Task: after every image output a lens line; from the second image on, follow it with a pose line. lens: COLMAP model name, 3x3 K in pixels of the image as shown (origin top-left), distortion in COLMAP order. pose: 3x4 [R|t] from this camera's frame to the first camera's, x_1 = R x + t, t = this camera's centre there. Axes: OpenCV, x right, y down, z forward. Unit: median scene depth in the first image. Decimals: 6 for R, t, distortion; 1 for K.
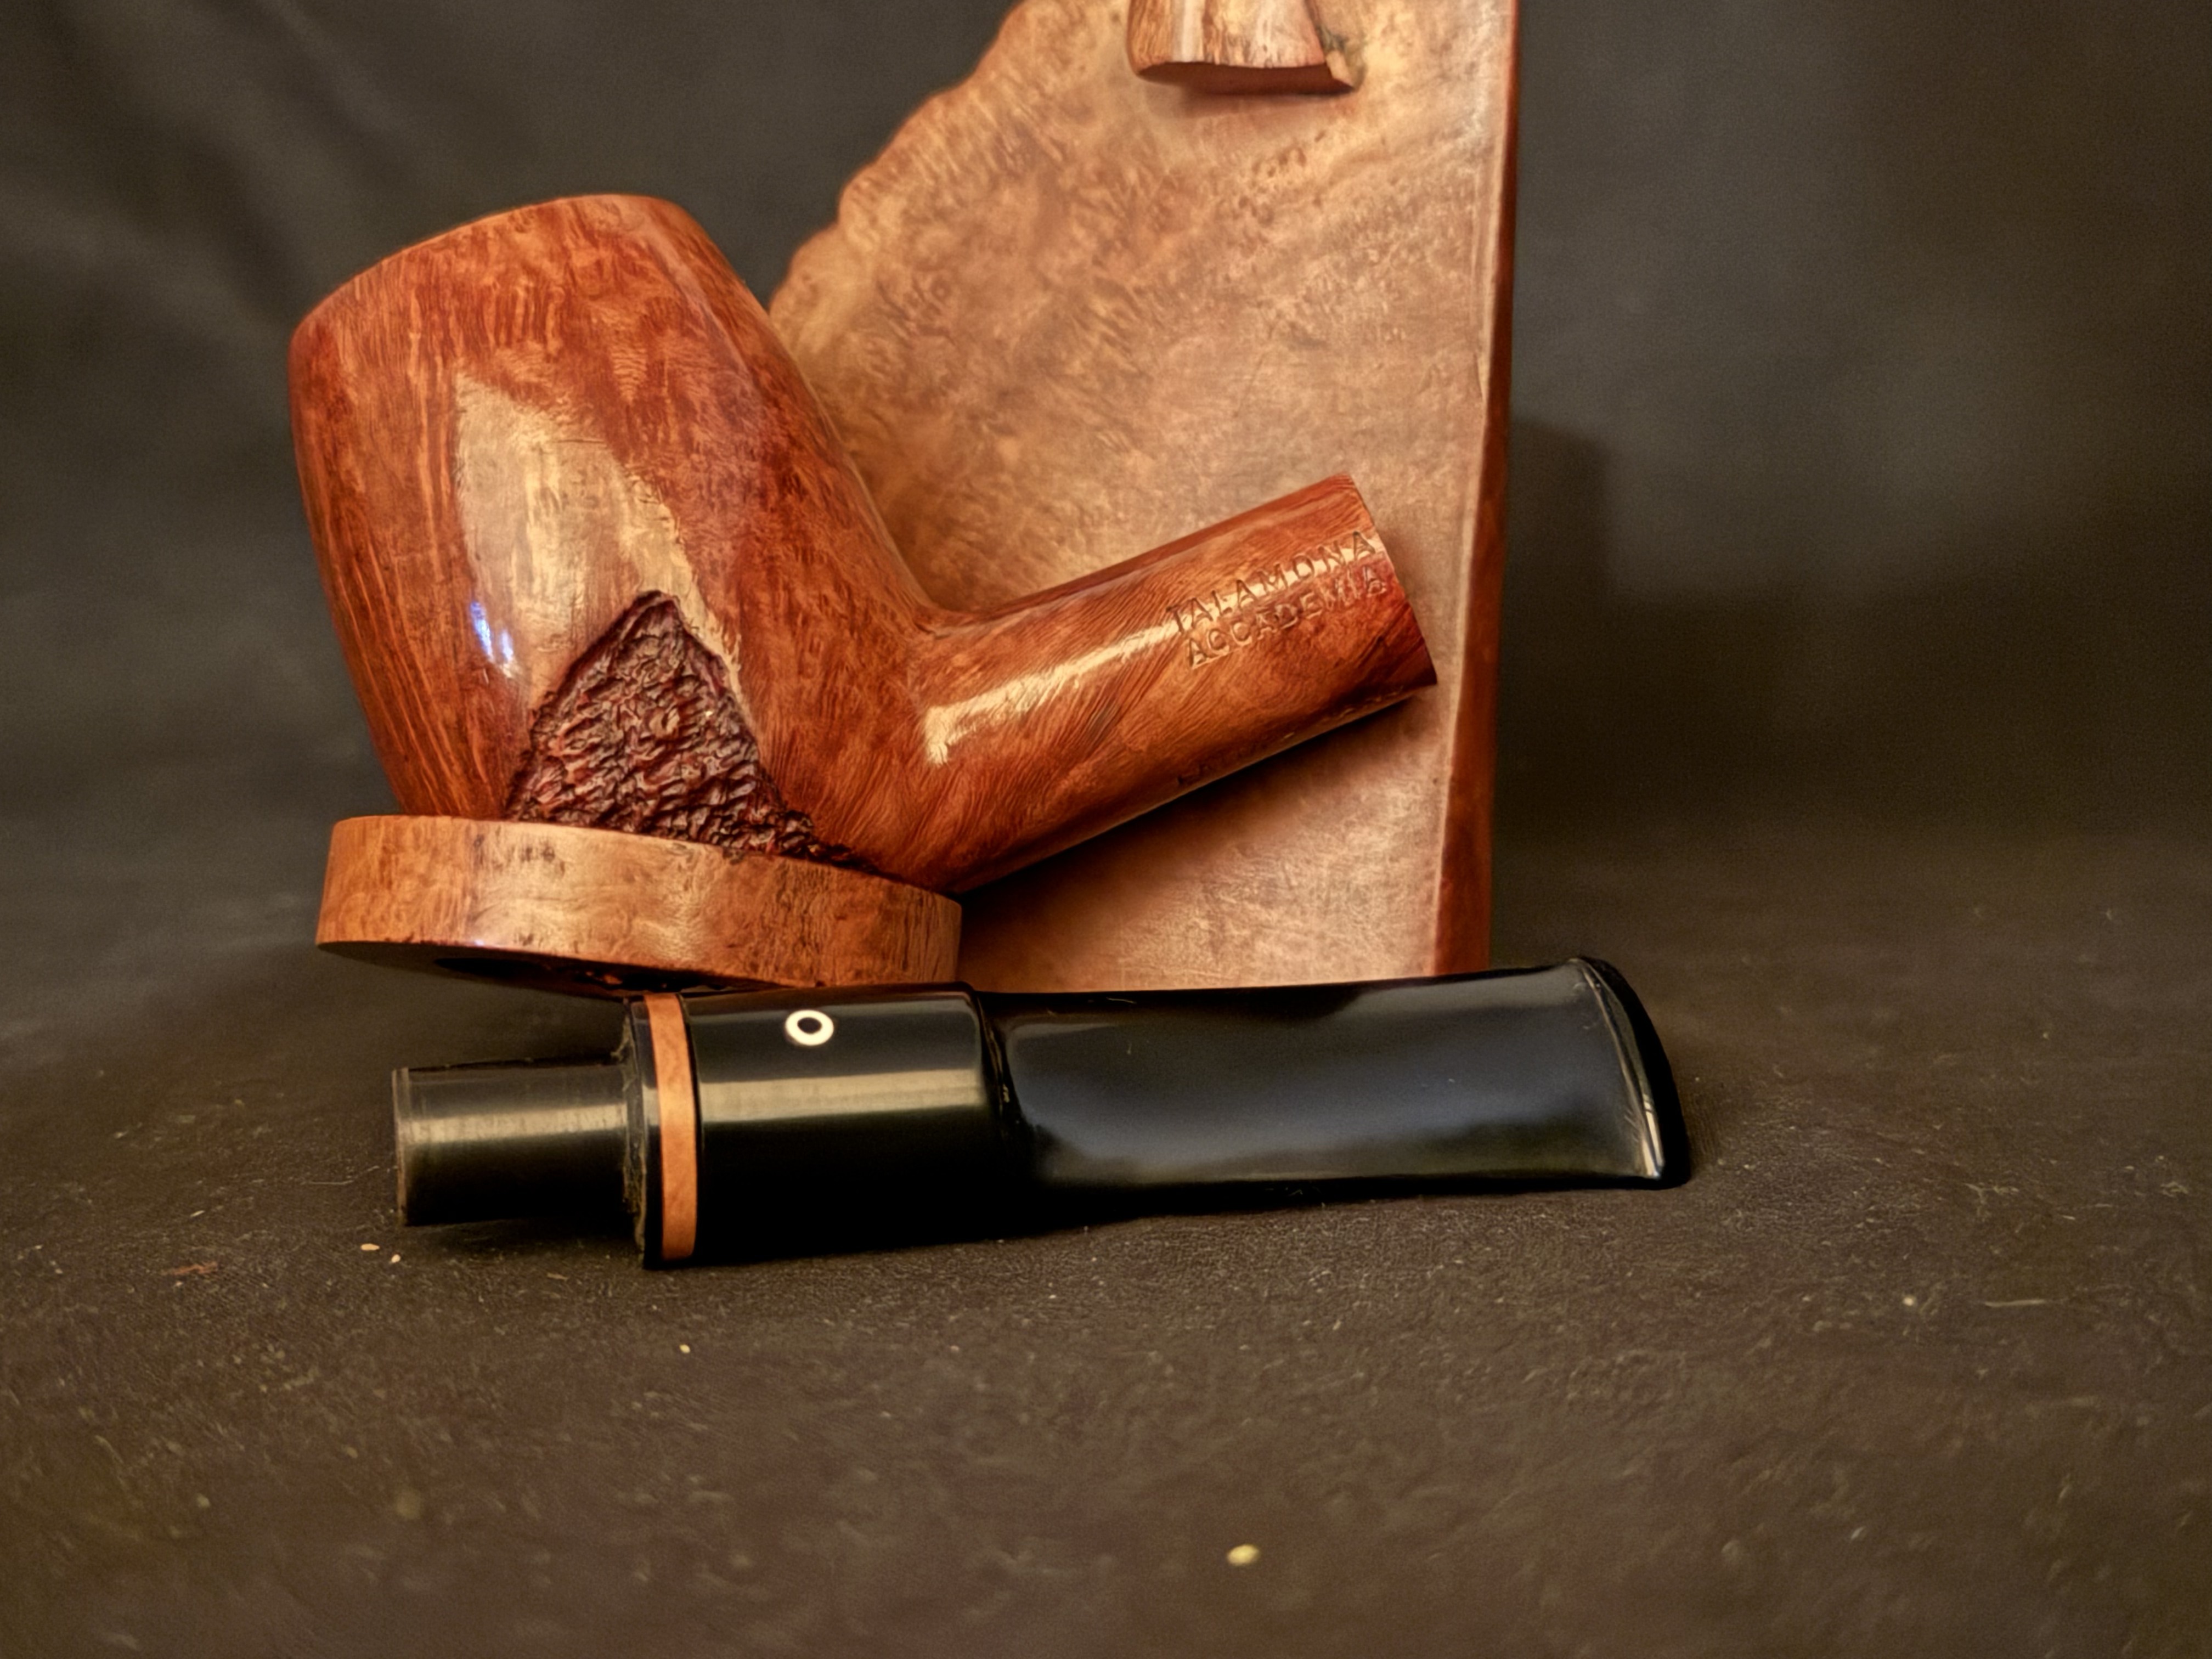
lens RADIAL K [[2804.1, 0, 1106.0], [0, 2804.1, 829.5], [0, 0, 1]] dist [0.112000, -0.040761]
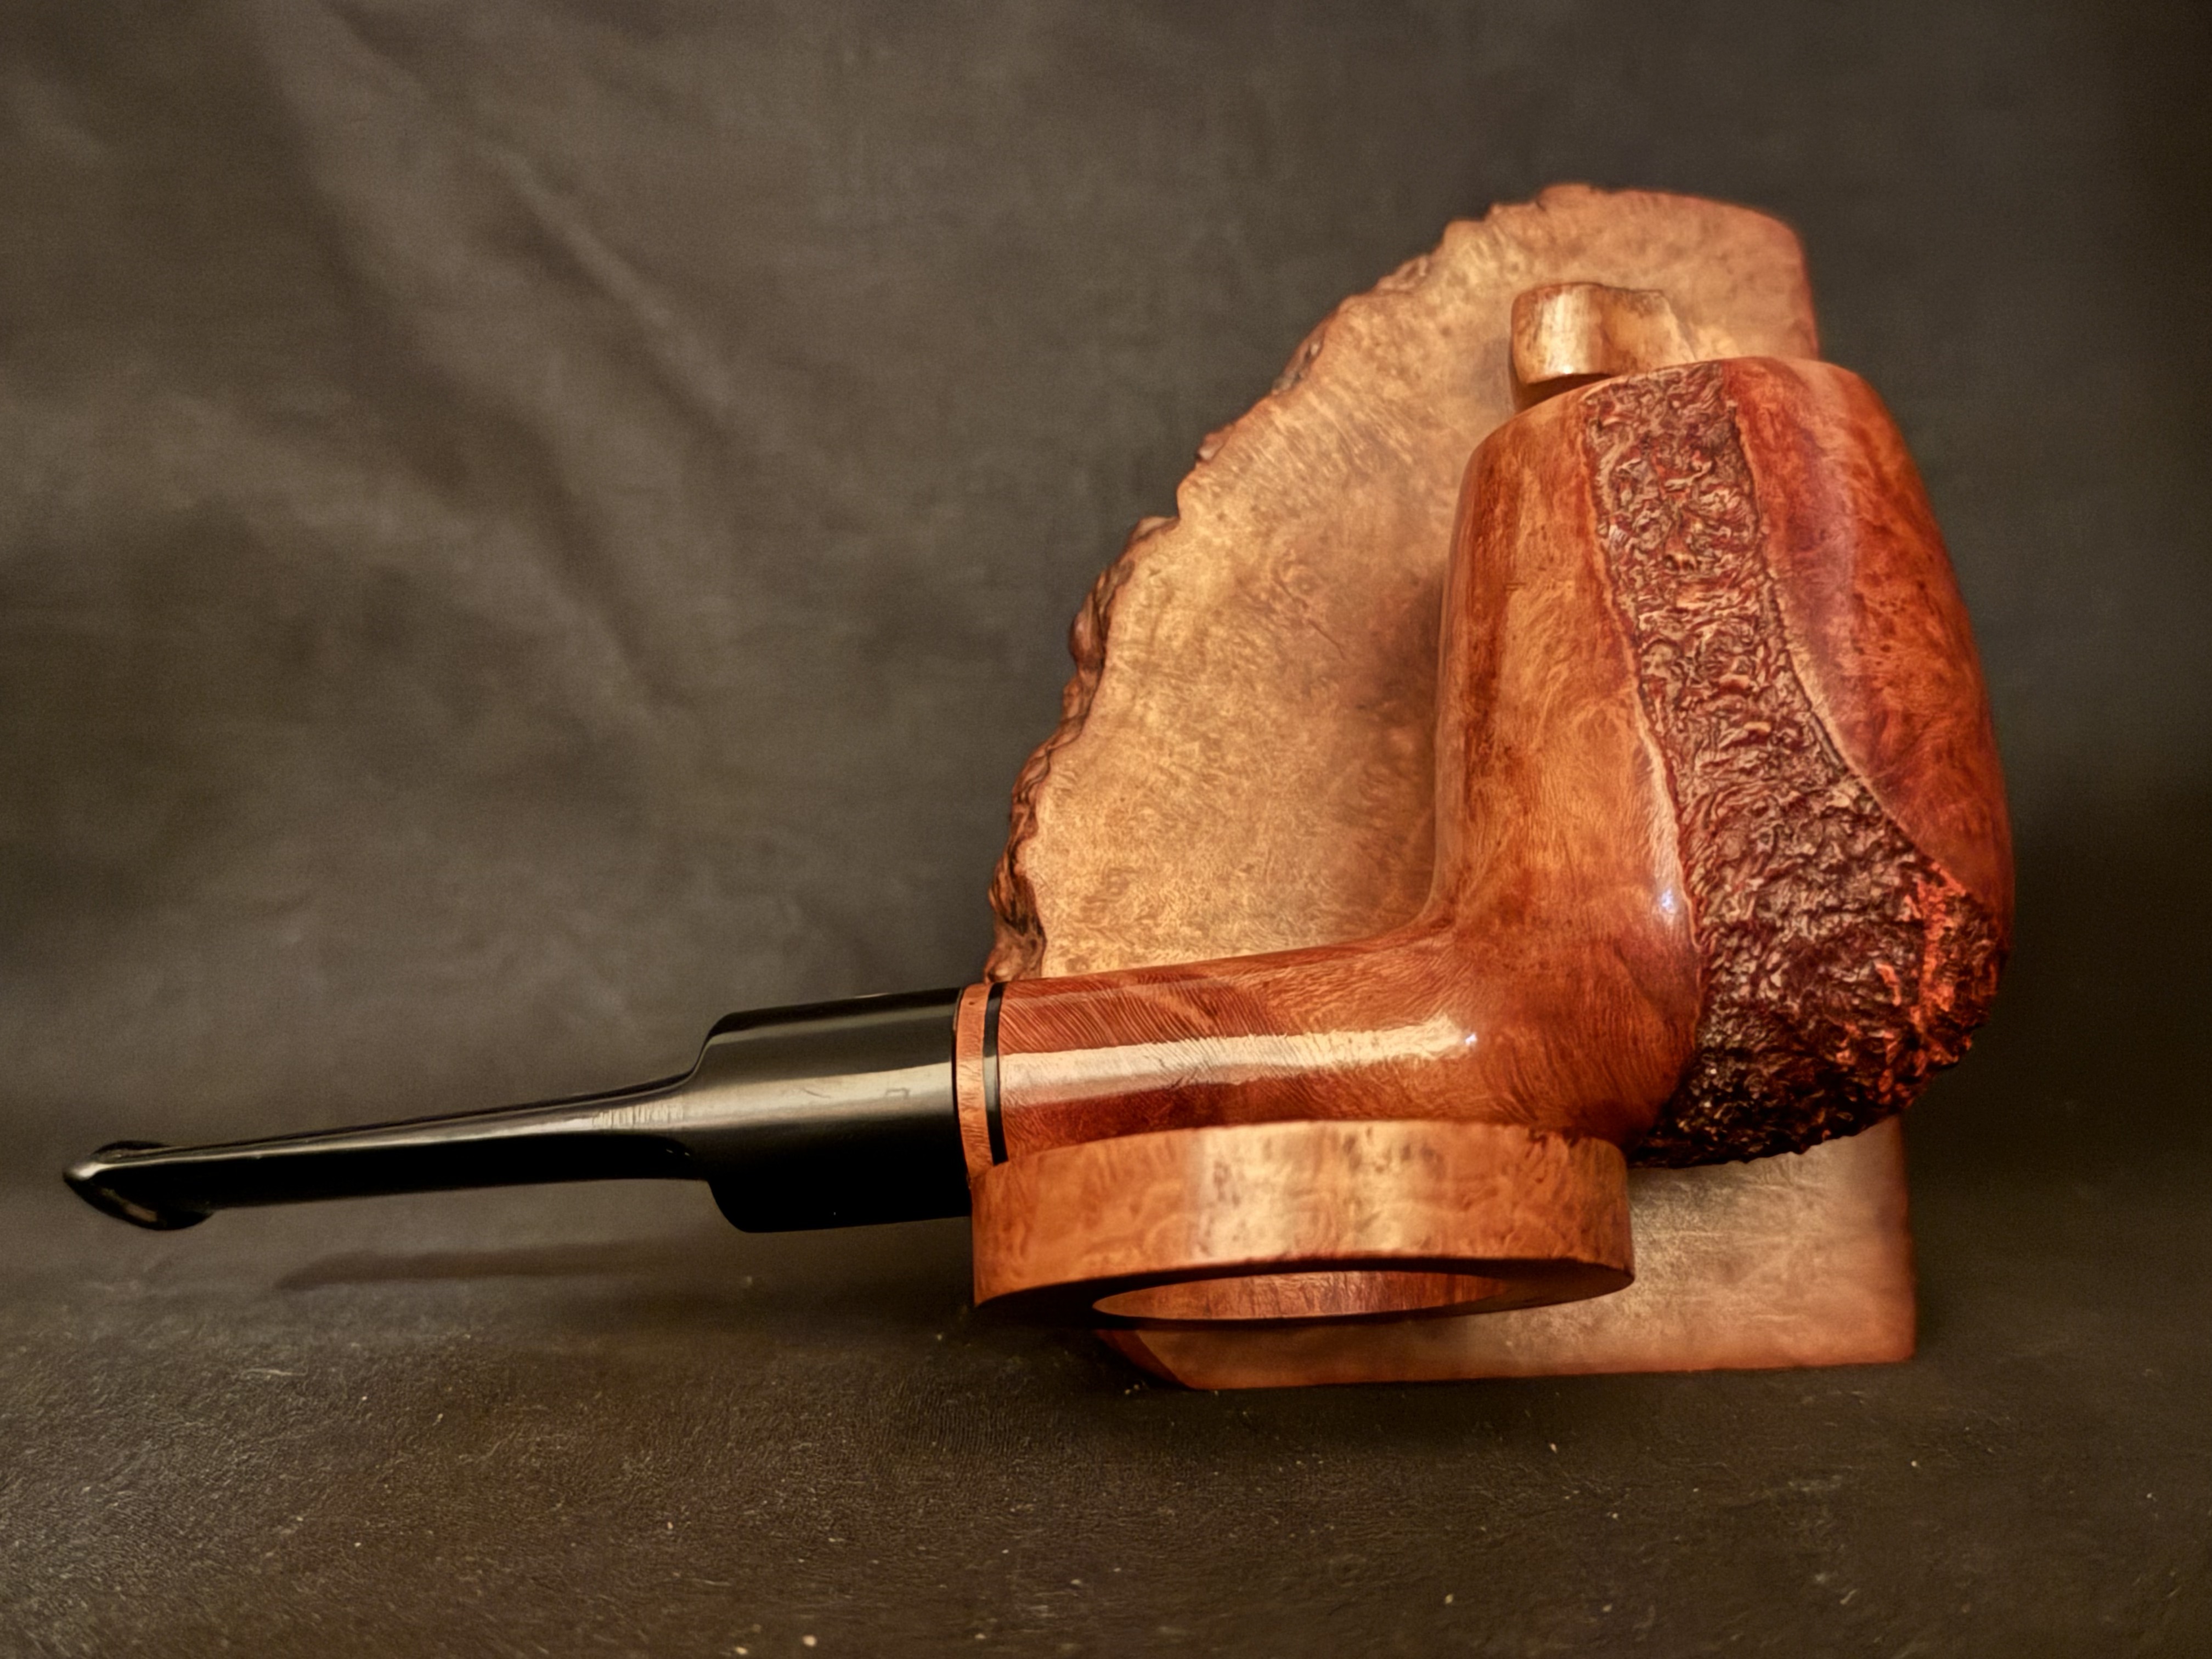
lens RADIAL K [[2804.1, 0, 1106.0], [0, 2804.1, 829.5], [0, 0, 1]] dist [0.112000, -0.040761]
pose [[0.893083, -0.030611, 0.448849, -0.597532], [0.081878, 0.992080, -0.095255, -0.014636], [-0.442379, 0.121821, 0.888516, 0.152033]]
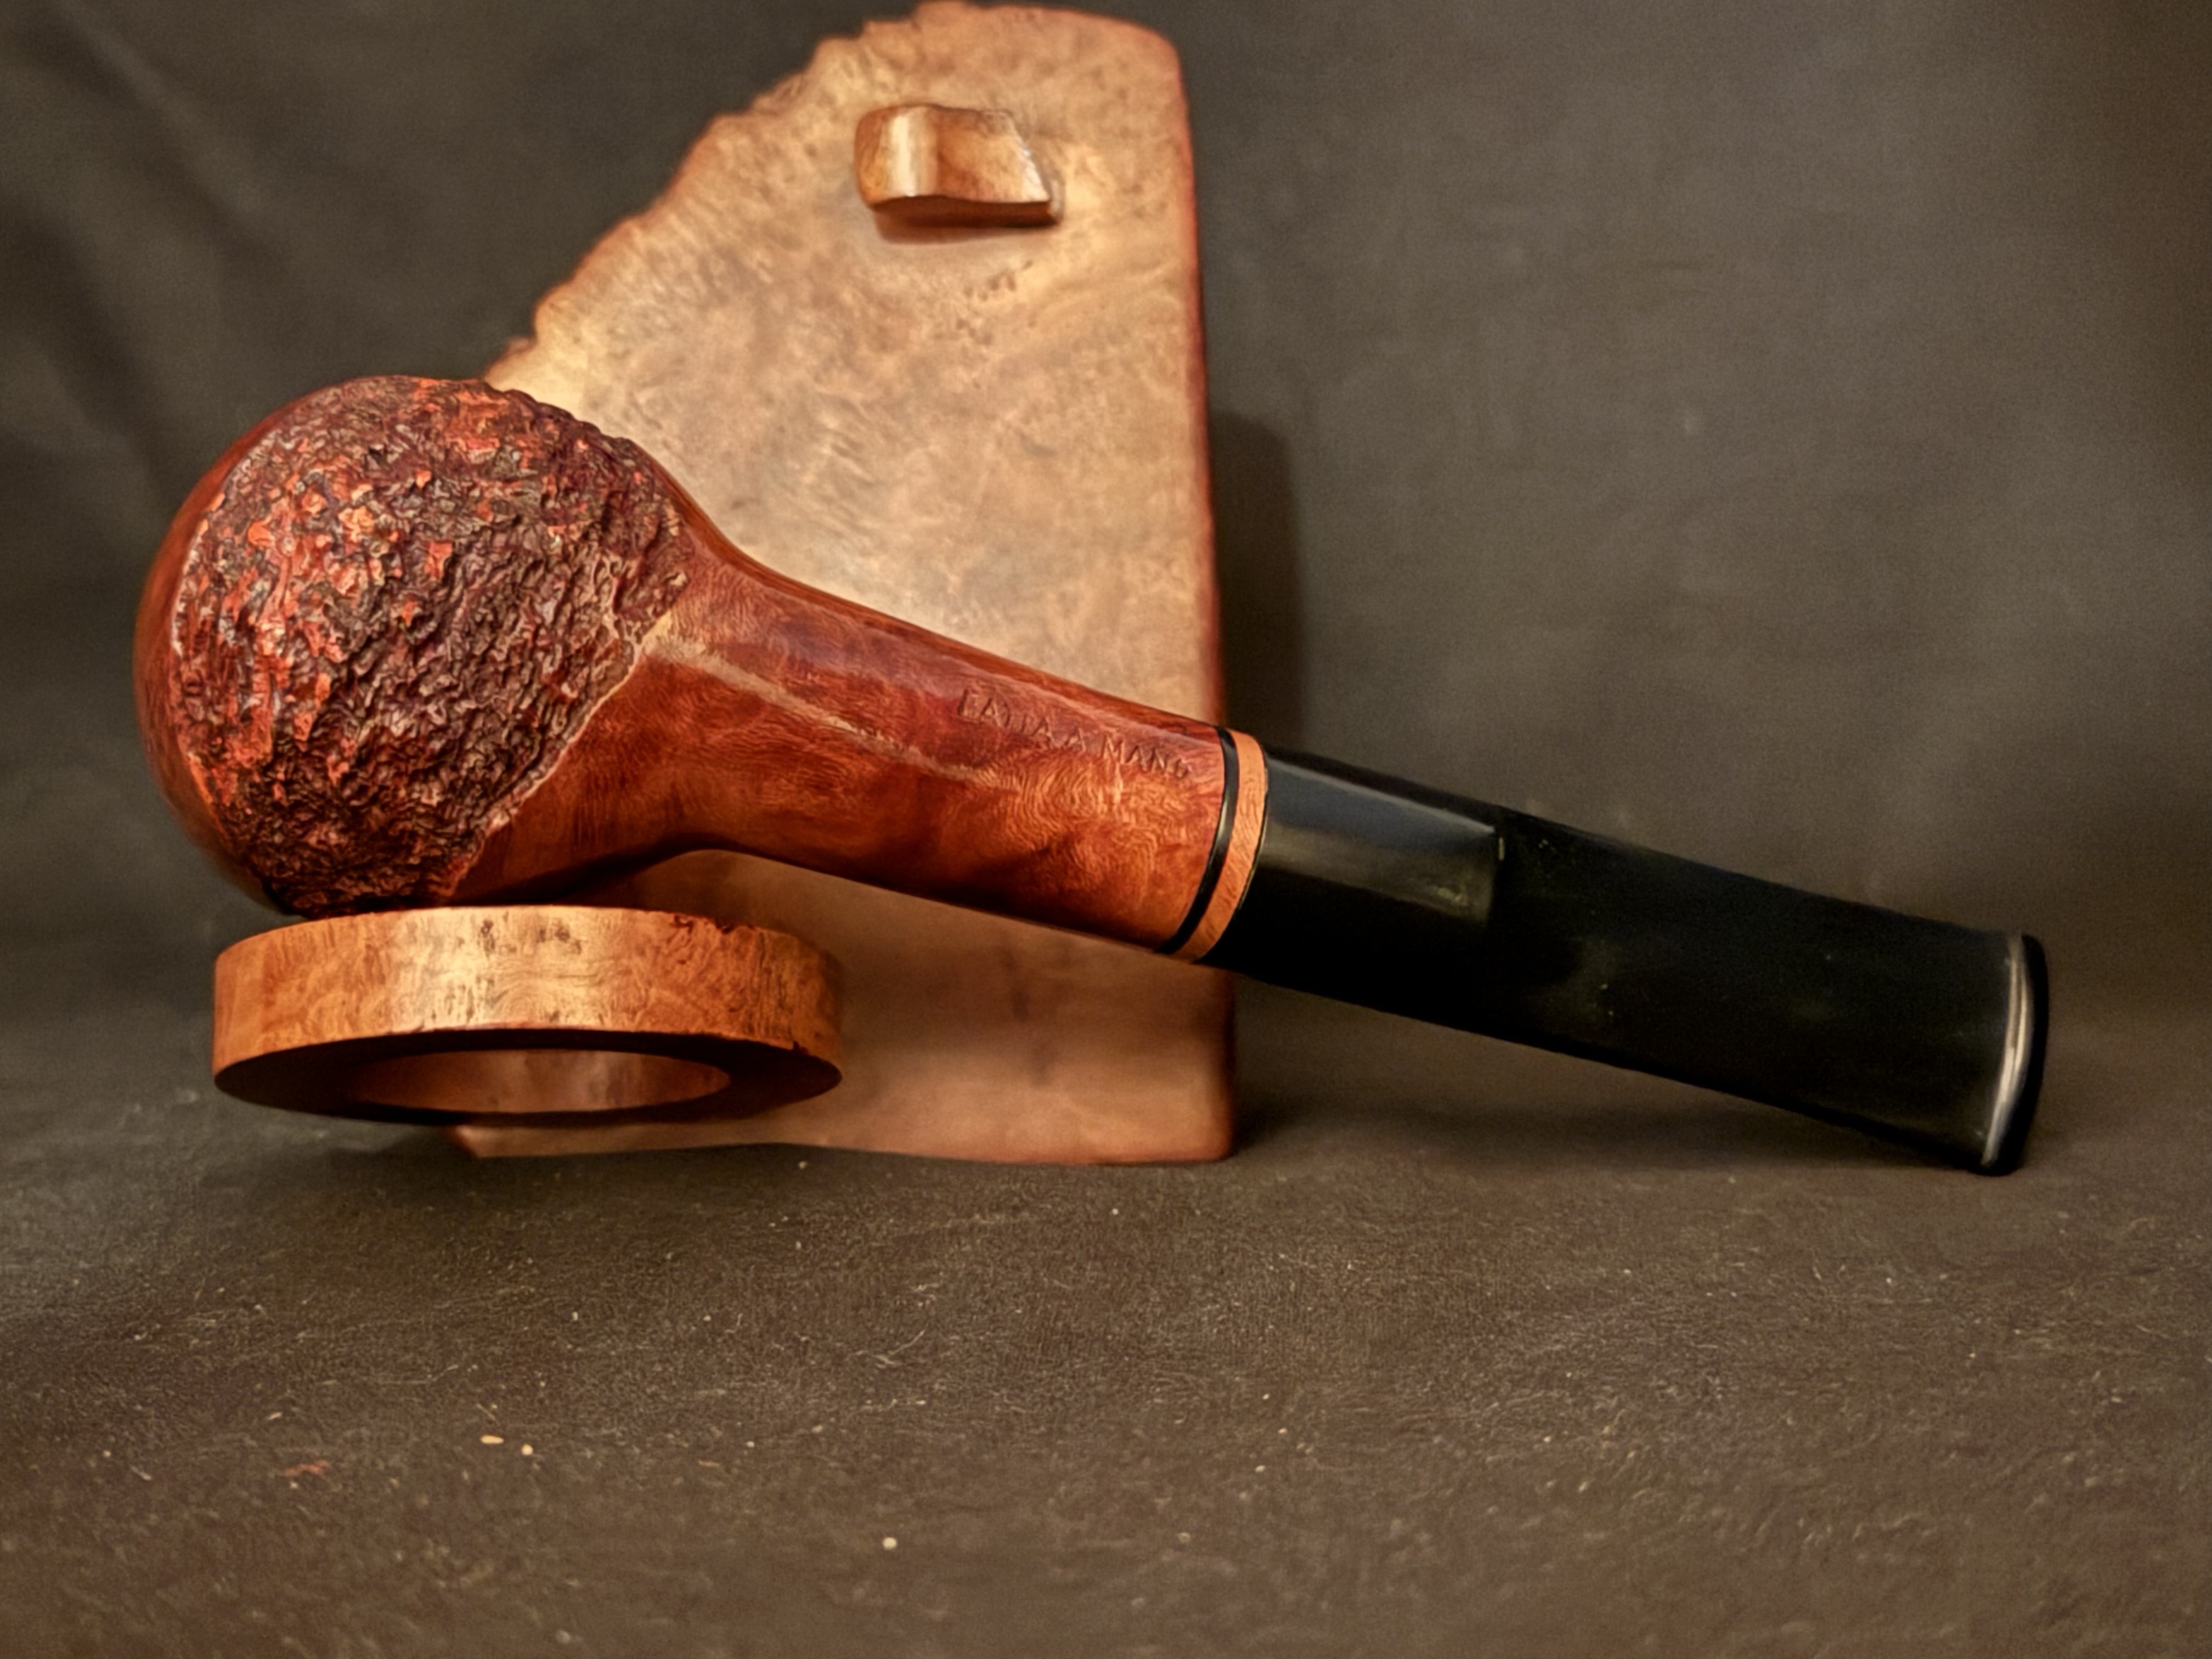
lens RADIAL K [[3442.6, 0, 1106.0], [0, 3442.6, 829.5], [0, 0, 1]] dist [0.114078, 0.173015]
pose [[0.920548, -0.053392, 0.386963, -0.418559], [0.082563, 0.994829, -0.059145, 0.051723], [-0.381804, 0.086395, 0.920196, -0.215085]]
